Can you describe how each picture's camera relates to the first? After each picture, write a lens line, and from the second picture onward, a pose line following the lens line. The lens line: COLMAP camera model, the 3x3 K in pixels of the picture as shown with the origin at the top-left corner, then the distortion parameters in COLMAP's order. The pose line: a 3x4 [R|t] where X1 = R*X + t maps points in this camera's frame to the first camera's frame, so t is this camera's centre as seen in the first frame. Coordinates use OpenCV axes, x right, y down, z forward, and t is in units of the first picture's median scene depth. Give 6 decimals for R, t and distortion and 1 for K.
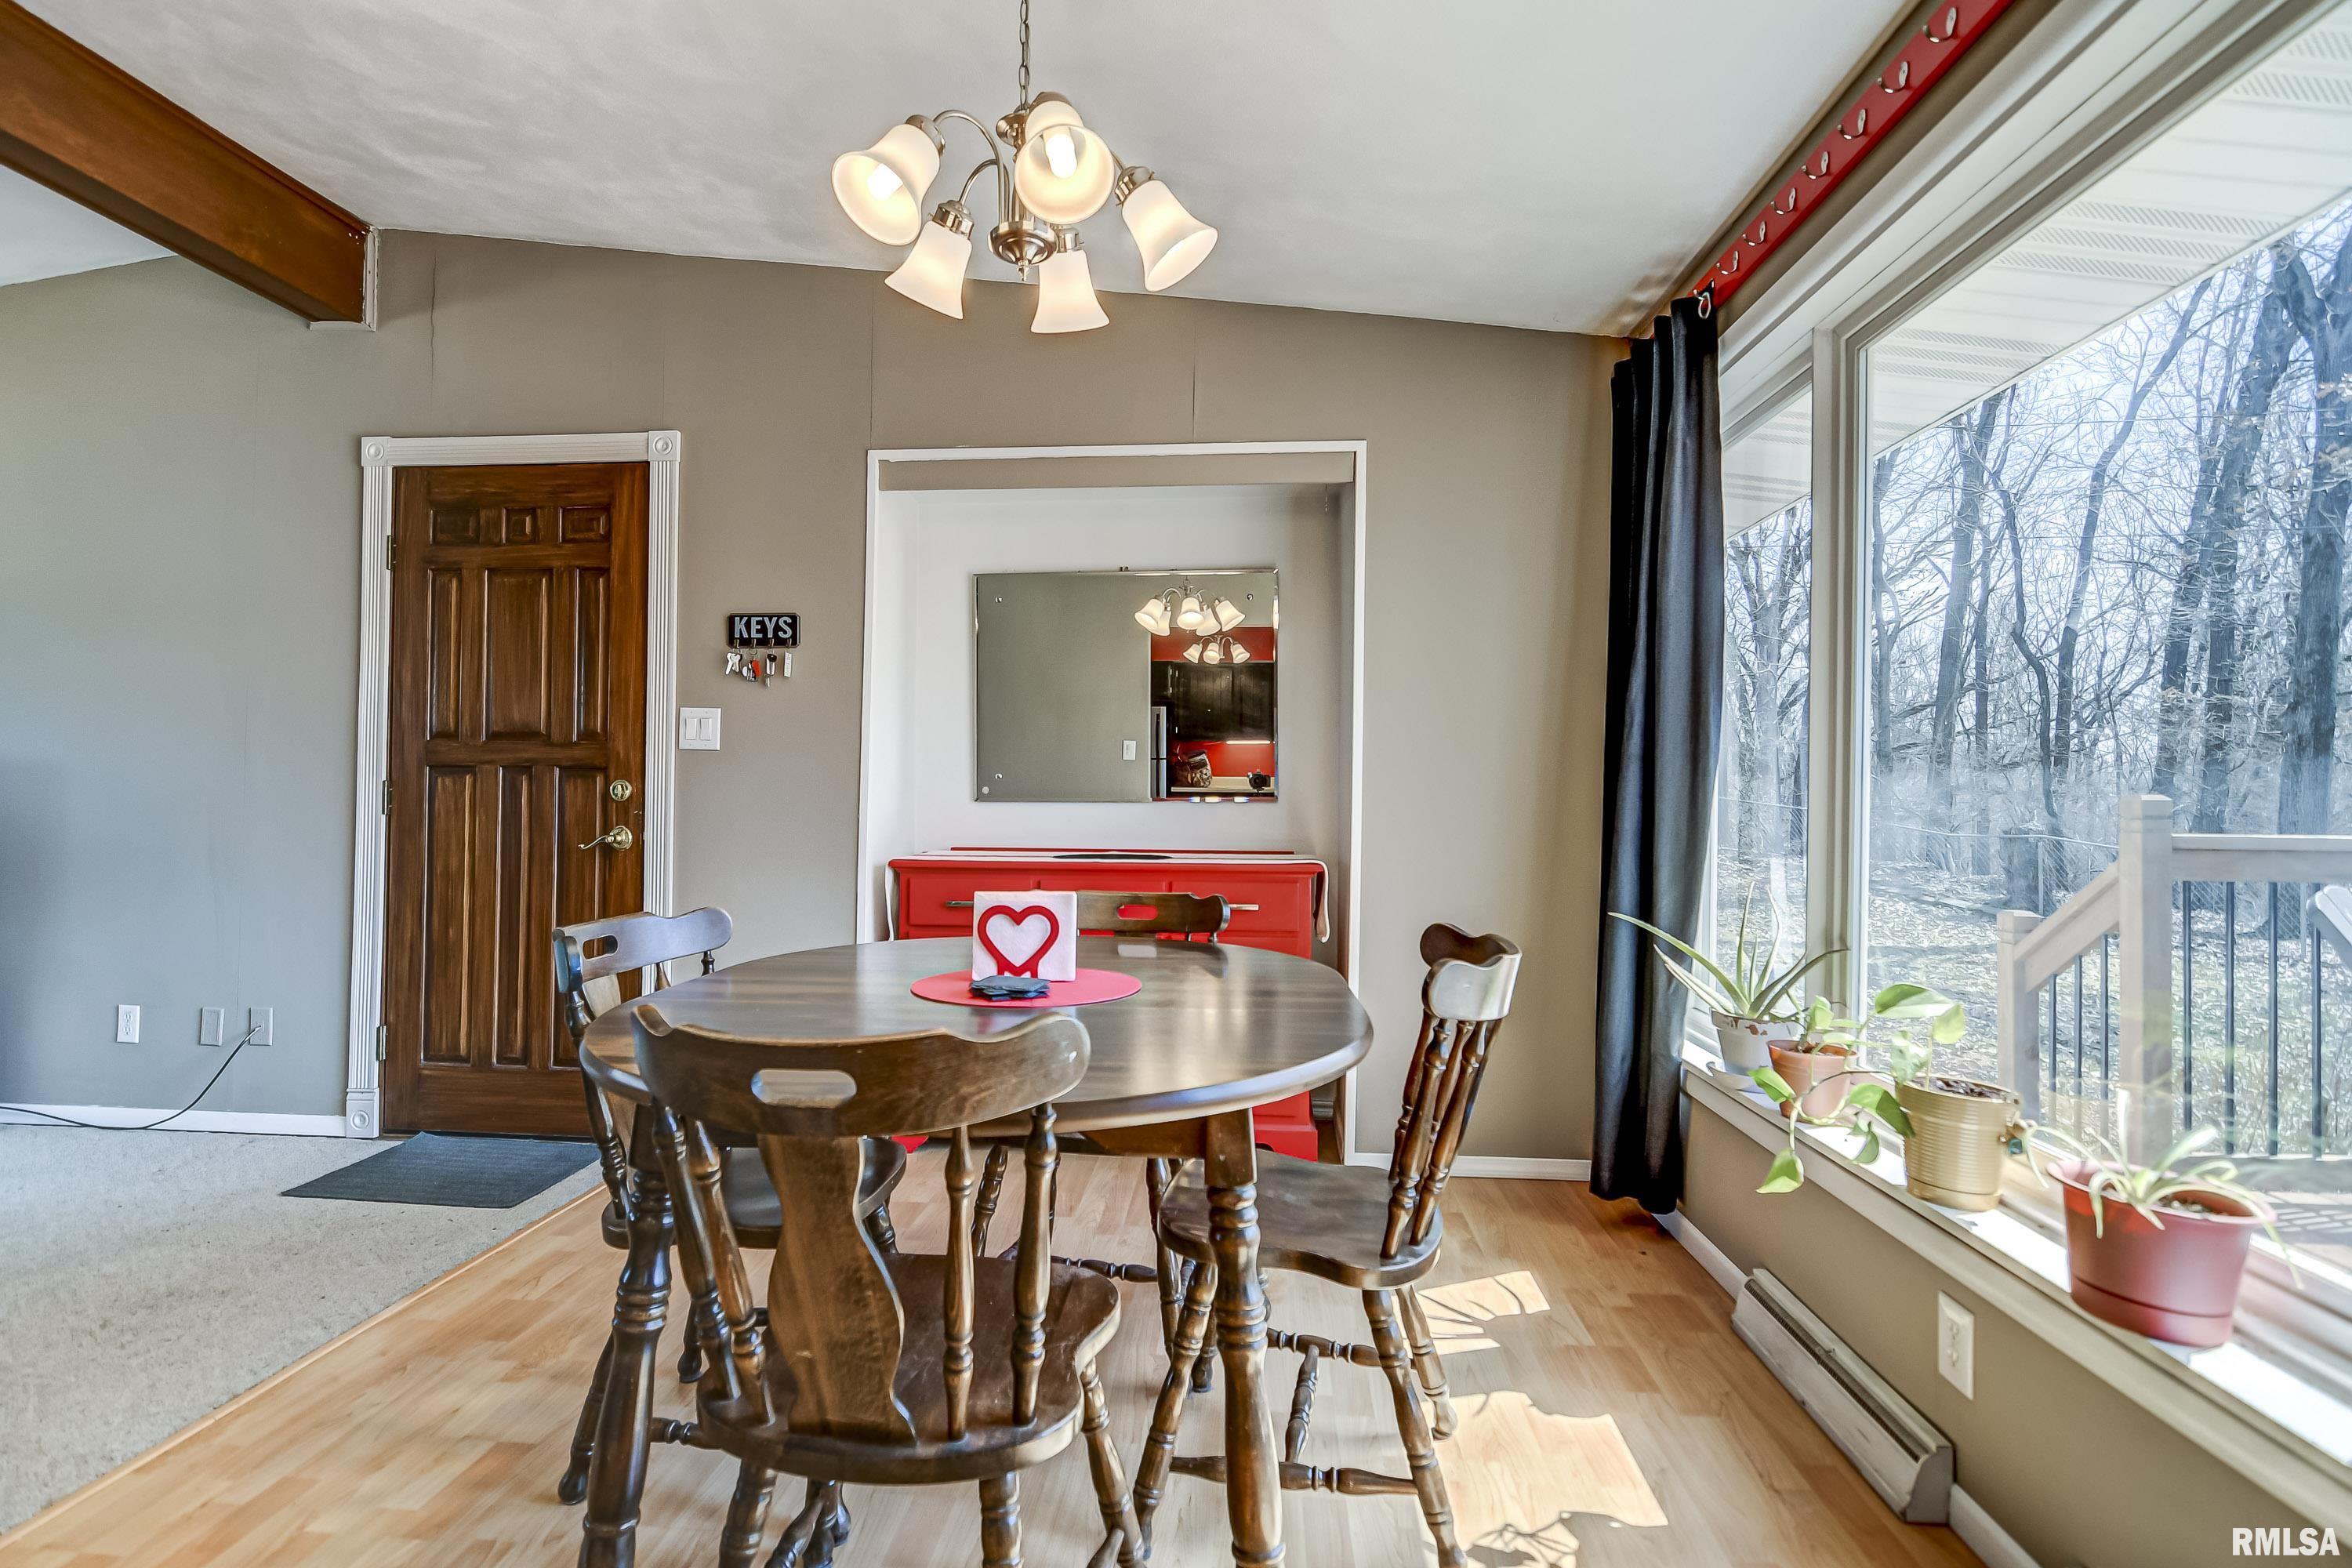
lens RADIAL K [[1102.7, 0, 1176.0], [0, 1102.7, 784.0], [0, 0, 1]] dist [0.000141, -0.000667]
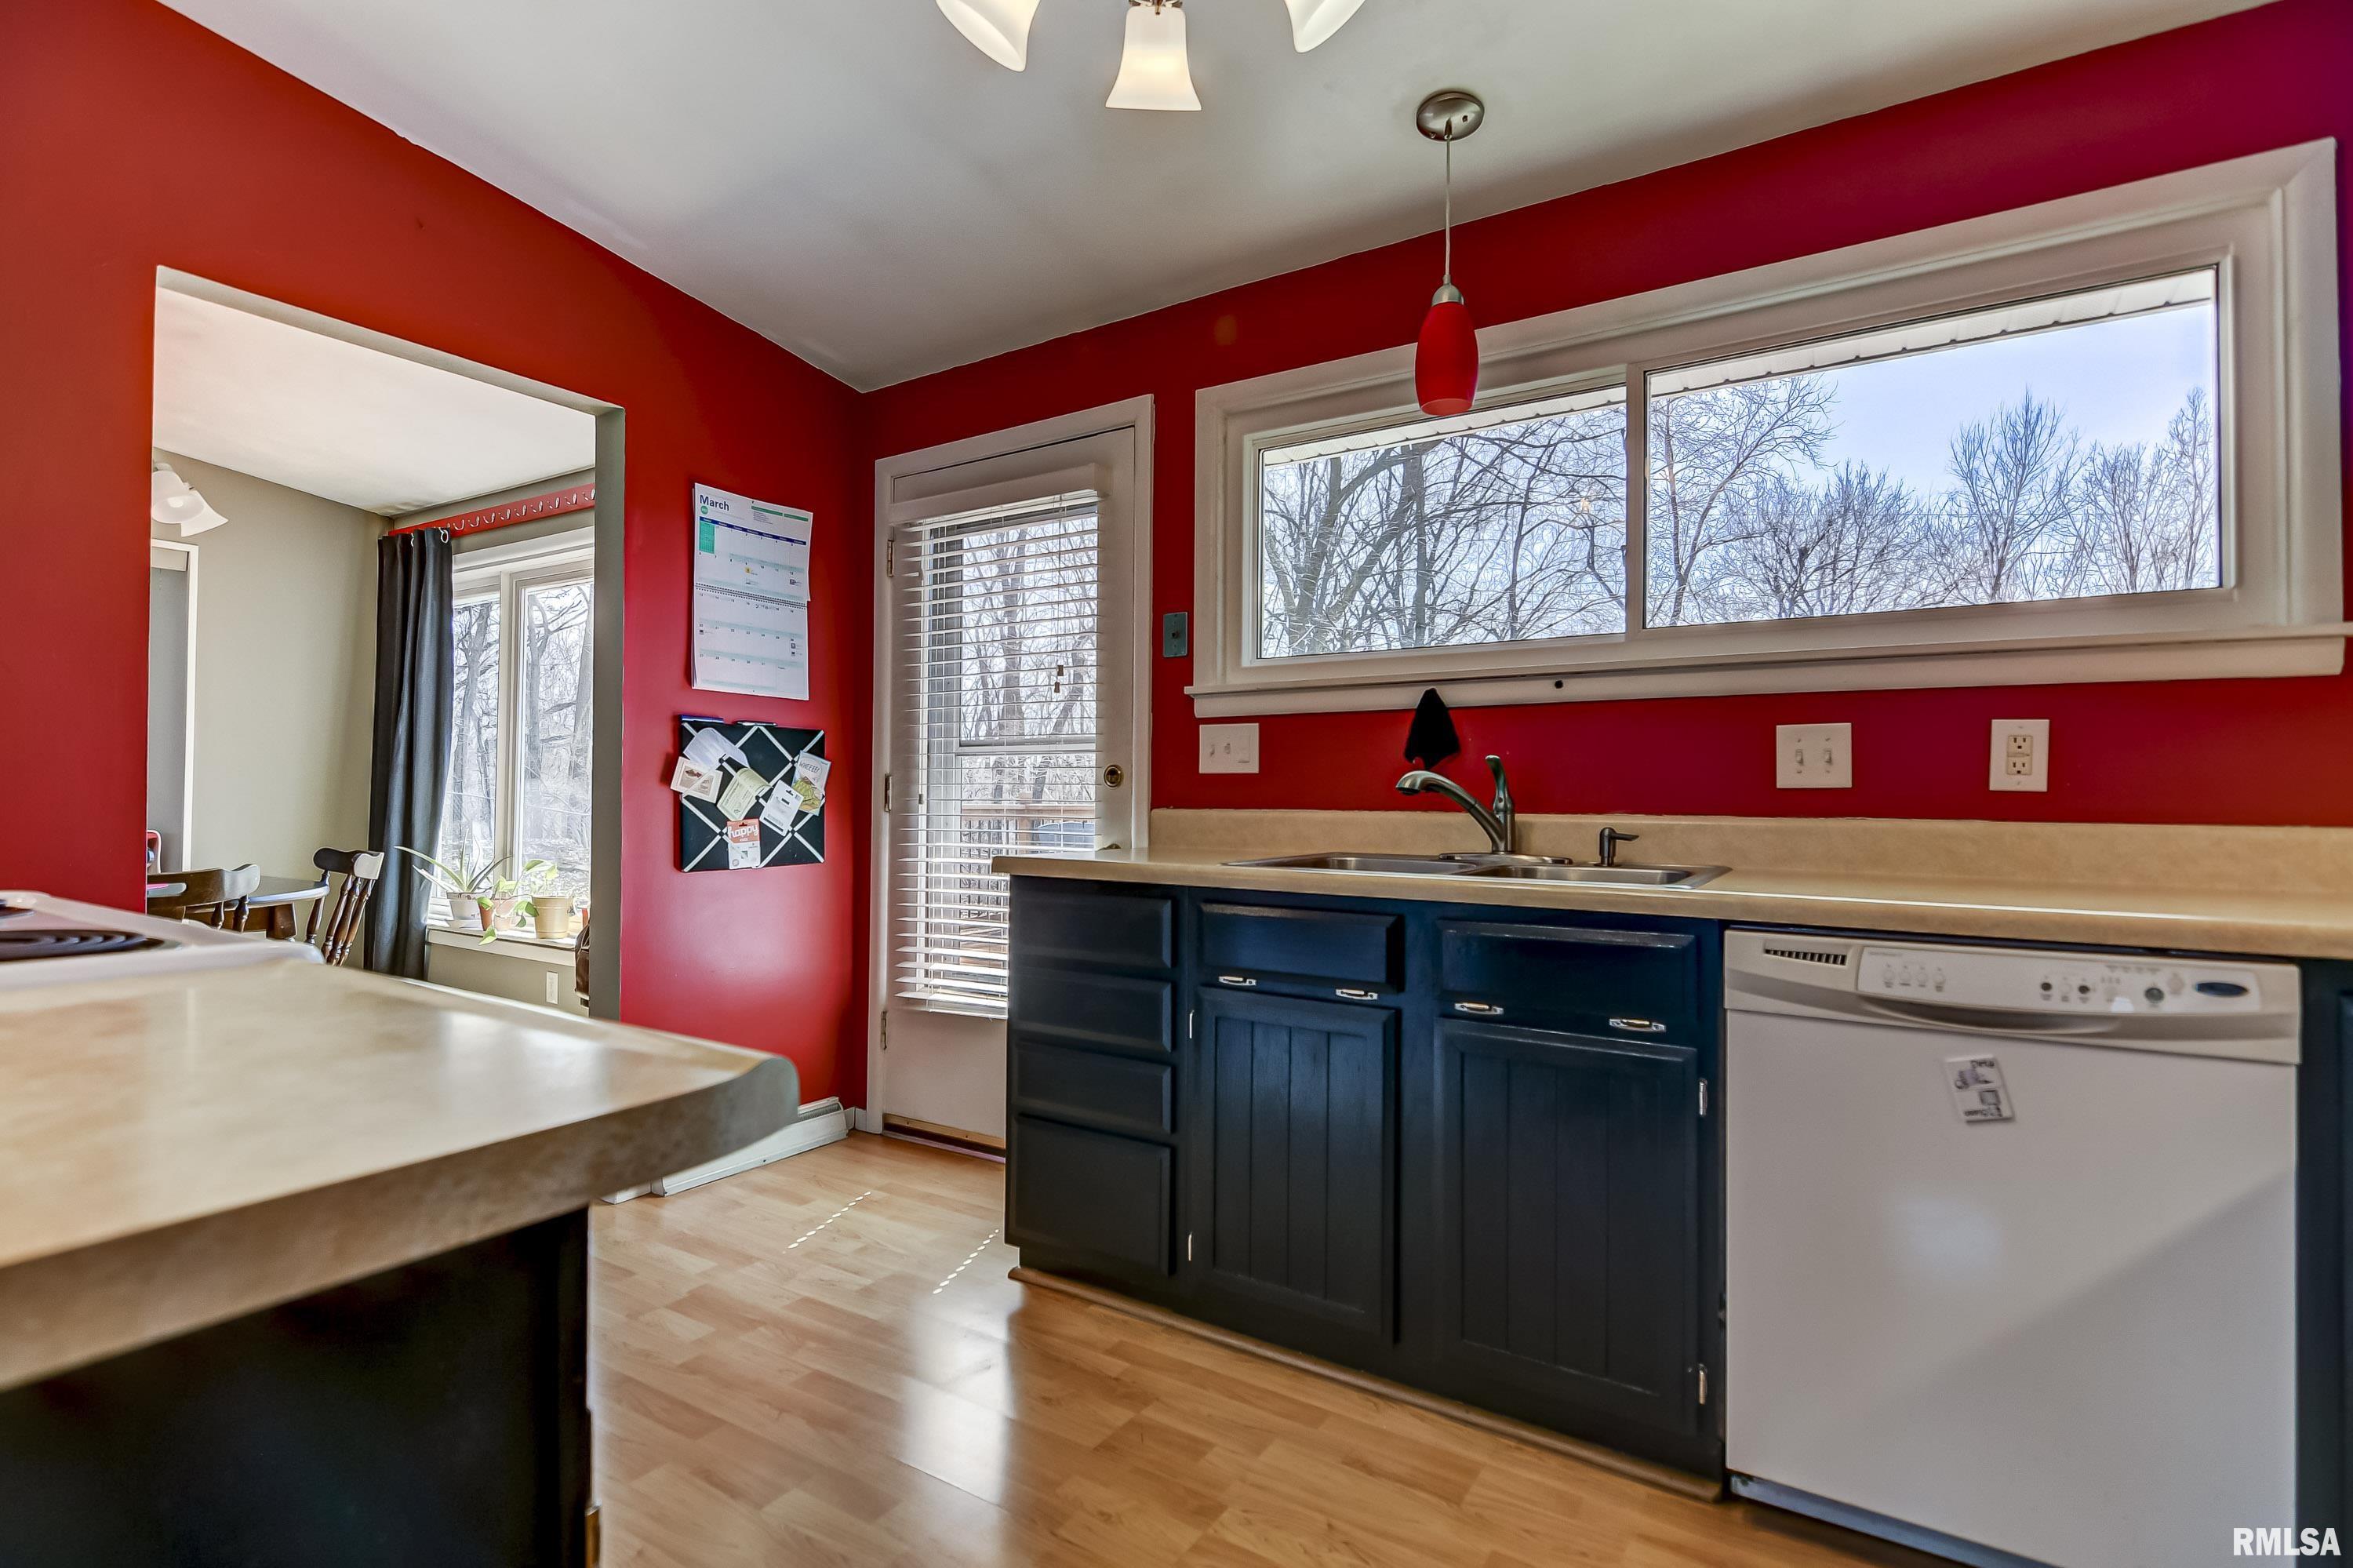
lens RADIAL K [[1103.2, 0, 1176.5], [0, 1103.2, 784.0], [0, 0, 1]] dist [0.000141, -0.000667]
pose [[0.455043, 0.005323, 0.890453, -0.658787], [-0.017577, 0.999841, 0.003005, -0.019249], [-0.890296, -0.017018, 0.455064, -1.037701]]
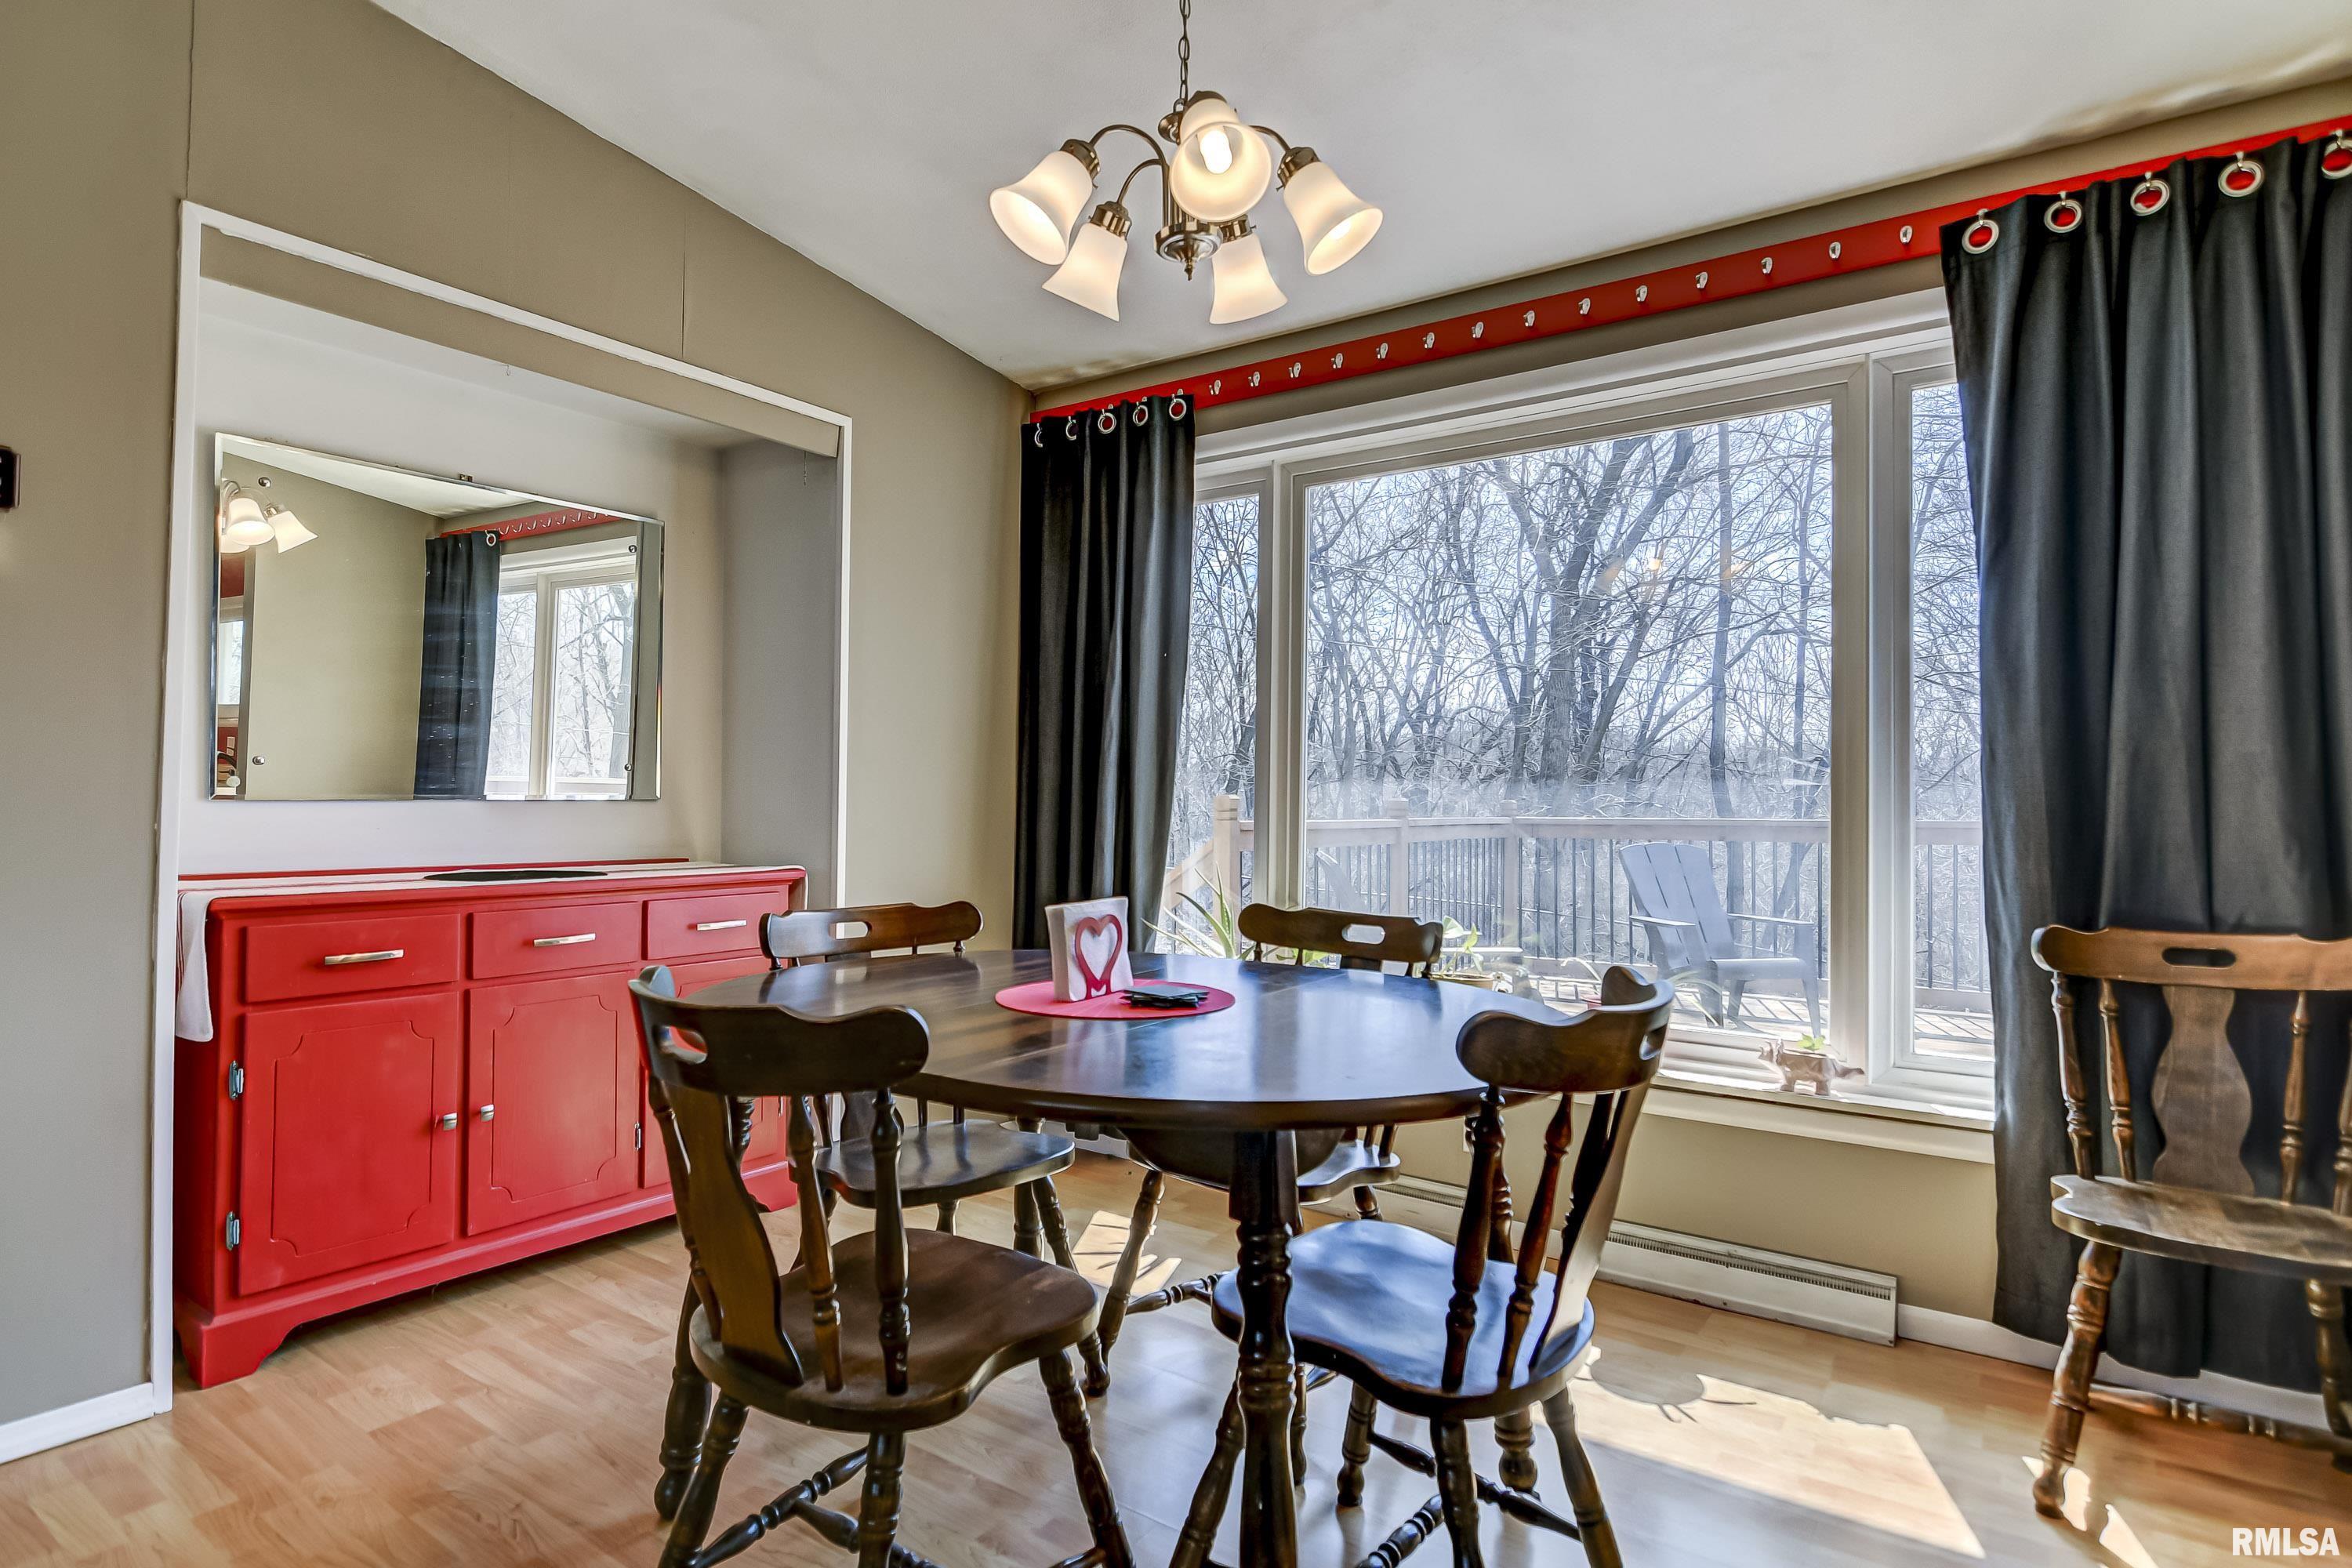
lens RADIAL K [[1221.9, 0, 1176.0], [0, 1221.9, 784.0], [0, 0, 1]] dist [0.001601, 0.001099]
pose [[0.521636, 0.009339, 0.853117, -0.693084], [-0.013746, 0.999902, -0.002542, 0.000225], [-0.853057, -0.010401, 0.521713, 0.263626]]
